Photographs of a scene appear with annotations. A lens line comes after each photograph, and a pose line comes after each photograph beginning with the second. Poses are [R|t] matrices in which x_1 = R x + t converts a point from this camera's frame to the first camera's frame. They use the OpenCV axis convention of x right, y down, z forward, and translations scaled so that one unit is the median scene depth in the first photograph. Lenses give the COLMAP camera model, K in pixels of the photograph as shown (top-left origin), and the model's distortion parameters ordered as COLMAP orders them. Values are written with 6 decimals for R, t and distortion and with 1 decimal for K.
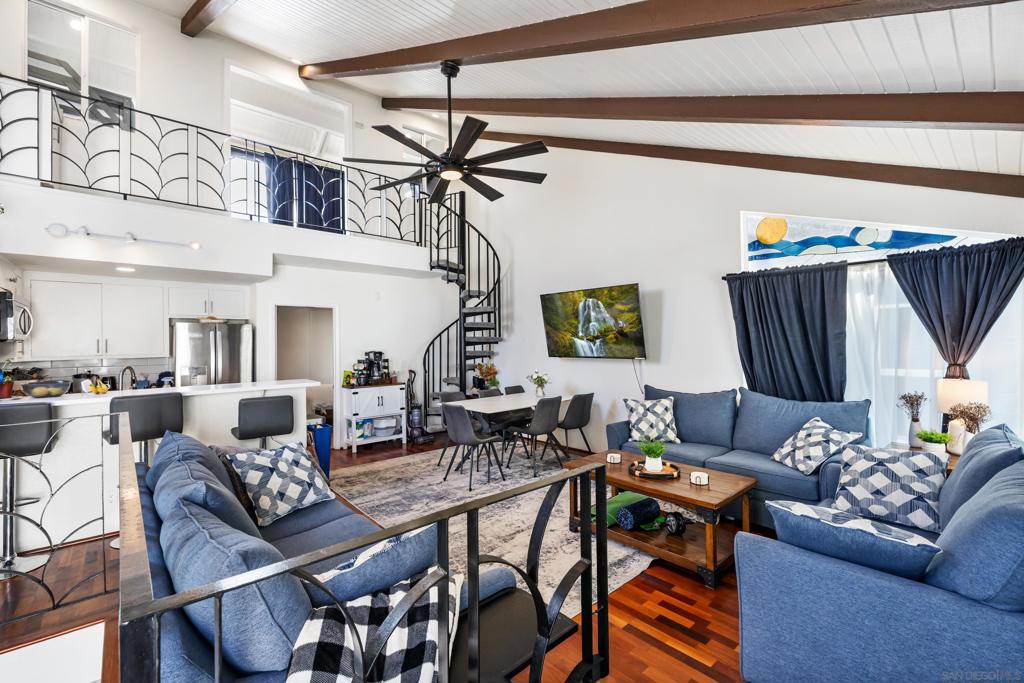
lens RADIAL K [[428.8, 0, 510.4], [0, 428.8, 343.8], [0, 0, 1]] dist [0.000841, 0.000069]
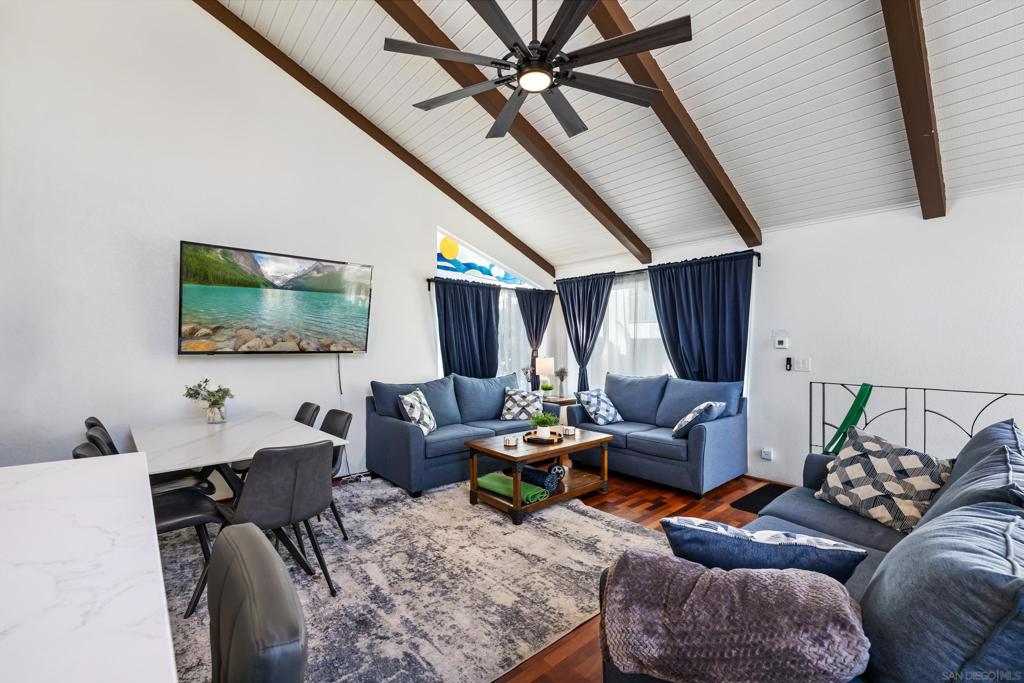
lens RADIAL K [[428.8, 0, 510.4], [0, 428.8, 342.3], [0, 0, 1]] dist [0.000841, 0.000069]
pose [[0.018932, 0.009739, 0.999773, -0.720252], [-0.009346, 0.999911, -0.009564, 0.026484], [-0.999777, -0.009163, 0.019022, 0.861938]]
